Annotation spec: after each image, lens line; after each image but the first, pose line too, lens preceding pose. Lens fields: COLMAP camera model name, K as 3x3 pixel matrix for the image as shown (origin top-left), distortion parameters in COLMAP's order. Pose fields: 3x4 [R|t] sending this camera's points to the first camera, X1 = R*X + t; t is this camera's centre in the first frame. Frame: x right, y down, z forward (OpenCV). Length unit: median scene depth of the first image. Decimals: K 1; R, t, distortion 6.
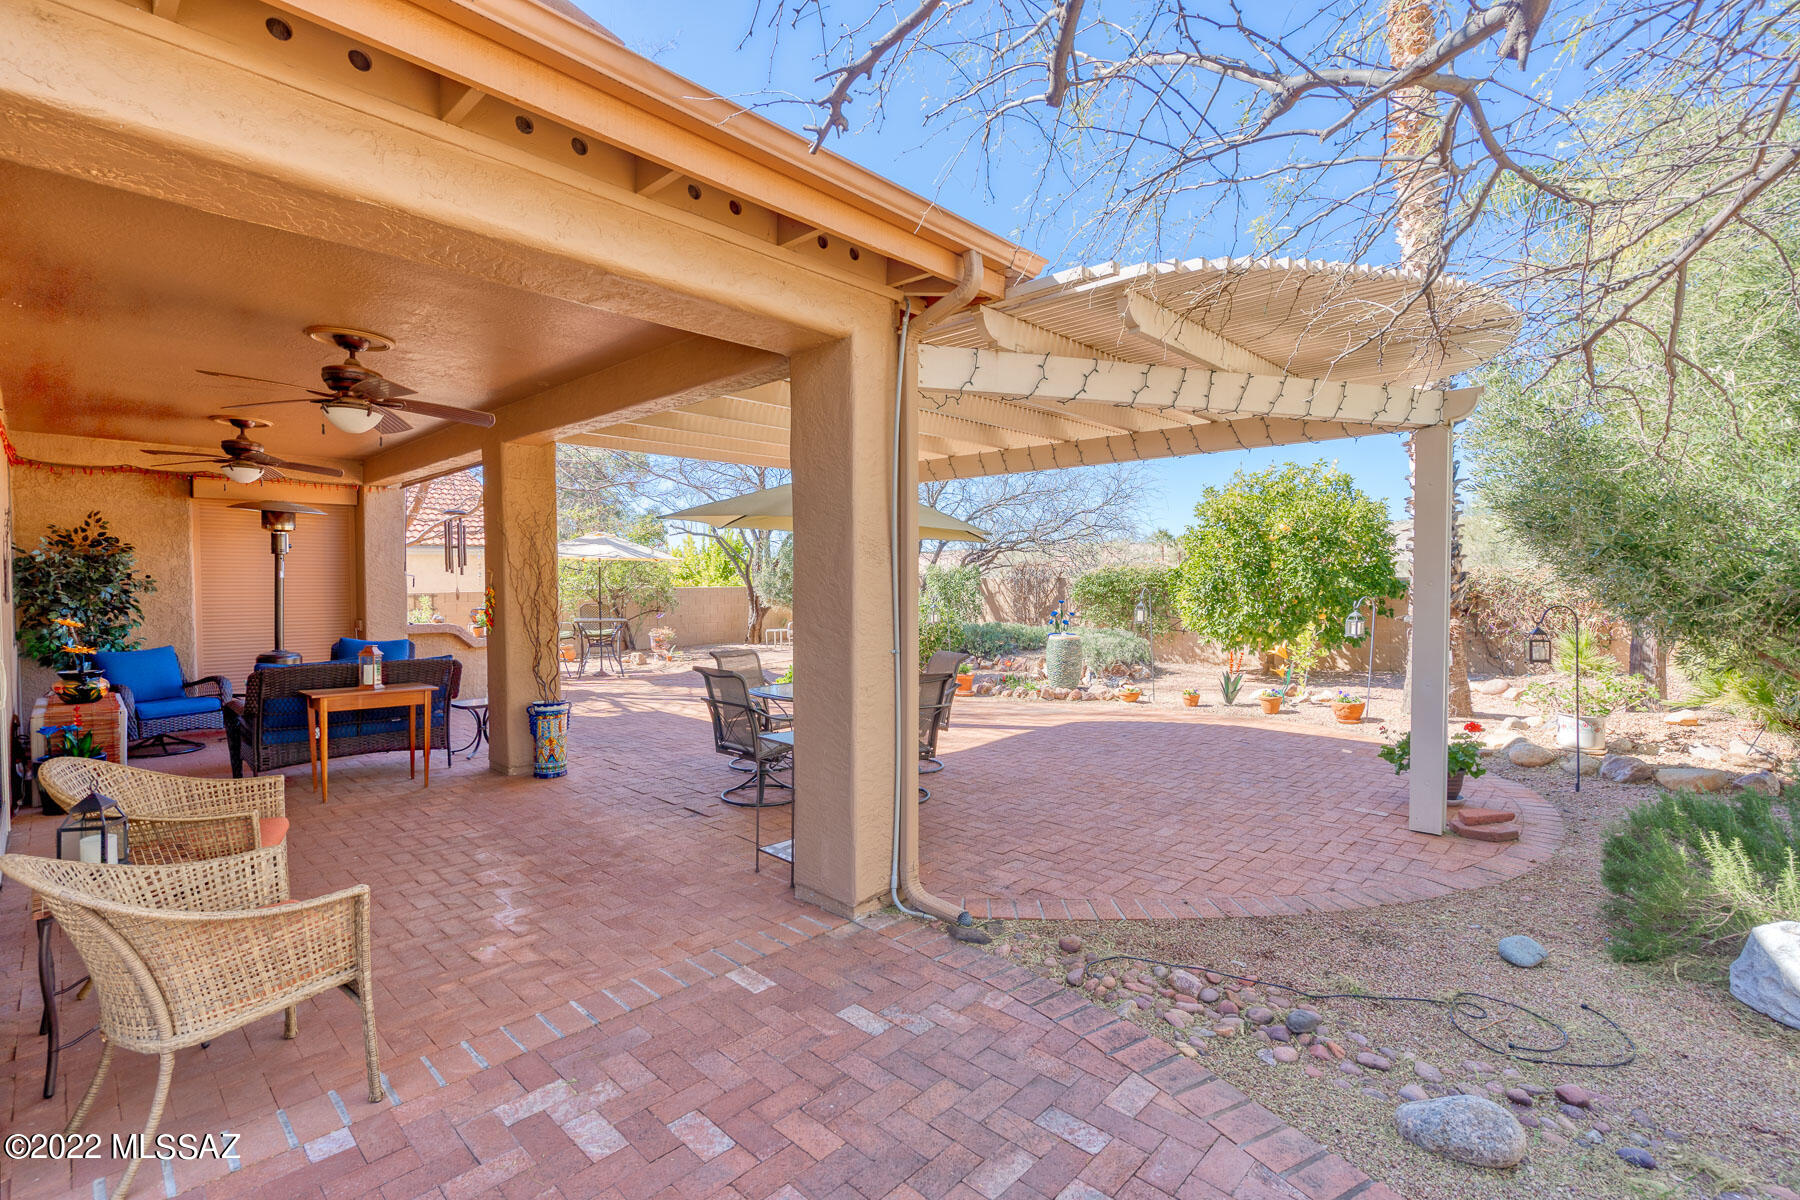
lens RADIAL K [[812.8, 0, 902.1], [0, 812.8, 586.5], [0, 0, 1]] dist [-0.002010, 0.000601]
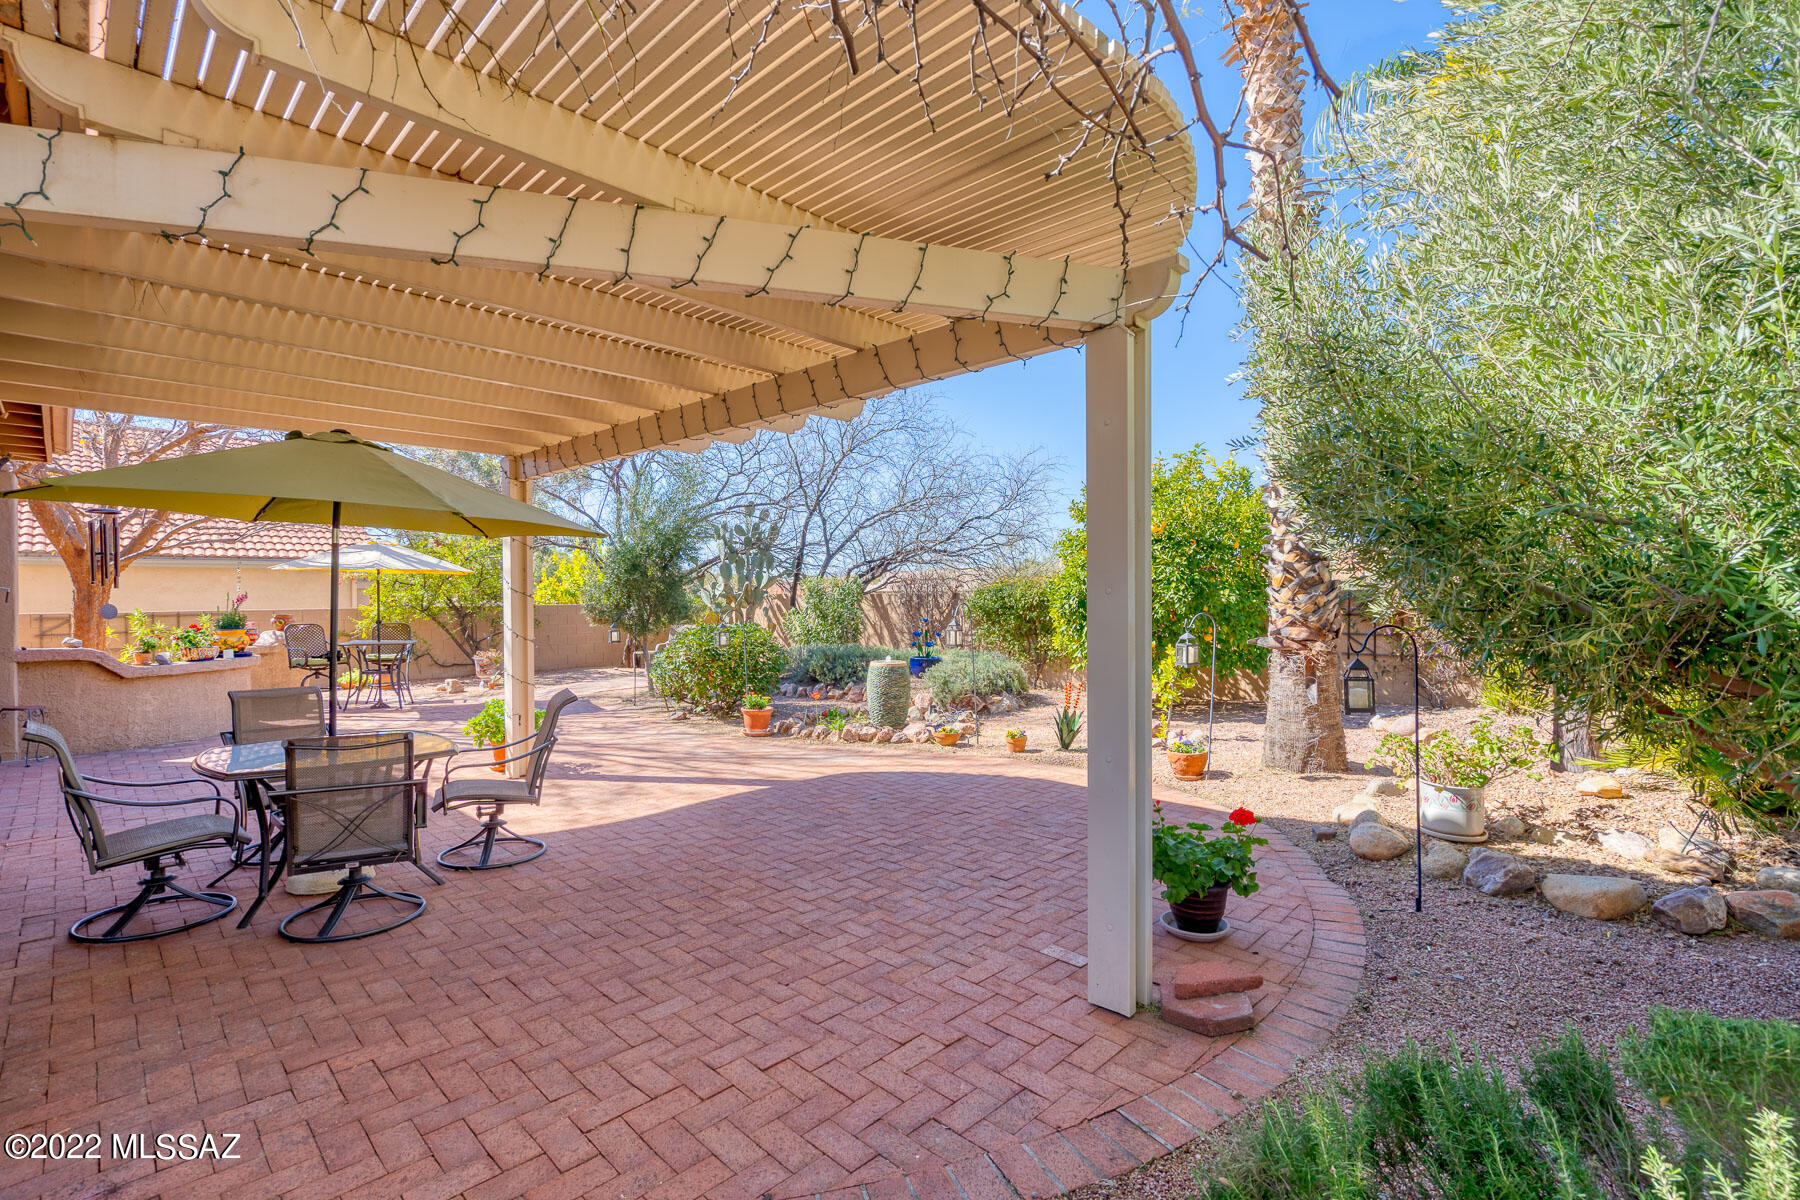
lens RADIAL K [[812.8, 0, 902.1], [0, 812.8, 586.5], [0, 0, 1]] dist [-0.002010, 0.000601]
pose [[0.999941, -0.002550, -0.010602, 0.339414], [0.002316, 0.999755, -0.022029, 0.004399], [0.010656, 0.022003, 0.999701, 0.269930]]
